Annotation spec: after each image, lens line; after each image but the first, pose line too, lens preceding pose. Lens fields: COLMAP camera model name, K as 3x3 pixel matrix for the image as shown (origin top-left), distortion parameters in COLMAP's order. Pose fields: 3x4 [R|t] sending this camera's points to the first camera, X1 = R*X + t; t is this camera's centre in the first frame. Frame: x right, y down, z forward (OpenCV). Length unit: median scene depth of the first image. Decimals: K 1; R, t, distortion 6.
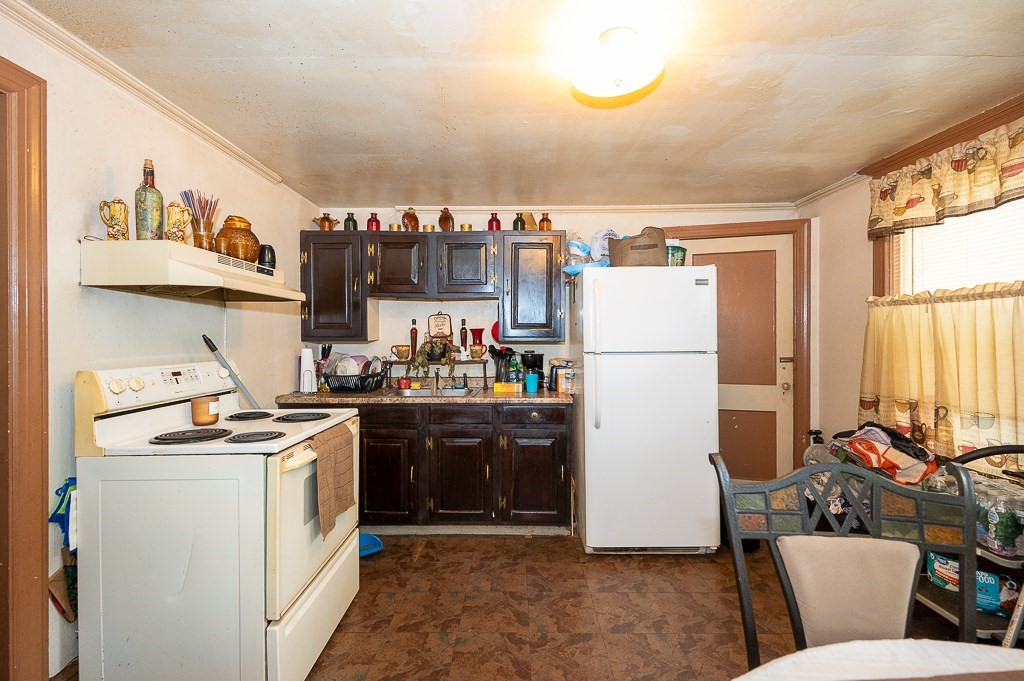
lens RADIAL K [[432.3, 0, 514.4], [0, 432.3, 336.6], [0, 0, 1]] dist [-0.000288, 0.000561]
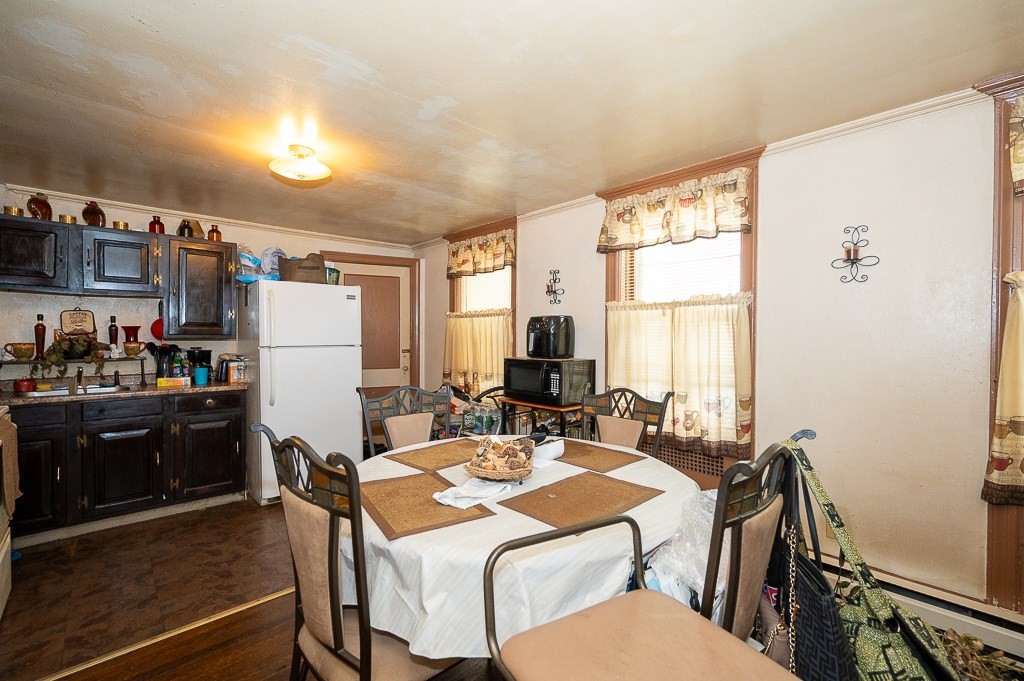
lens RADIAL K [[432.3, 0, 515.1], [0, 432.3, 338.9], [0, 0, 1]] dist [-0.000288, 0.000561]
pose [[0.713030, -0.000829, 0.701133, -0.167508], [-0.001743, 0.999994, 0.002955, 0.007233], [-0.701131, -0.003329, 0.713024, -0.369254]]
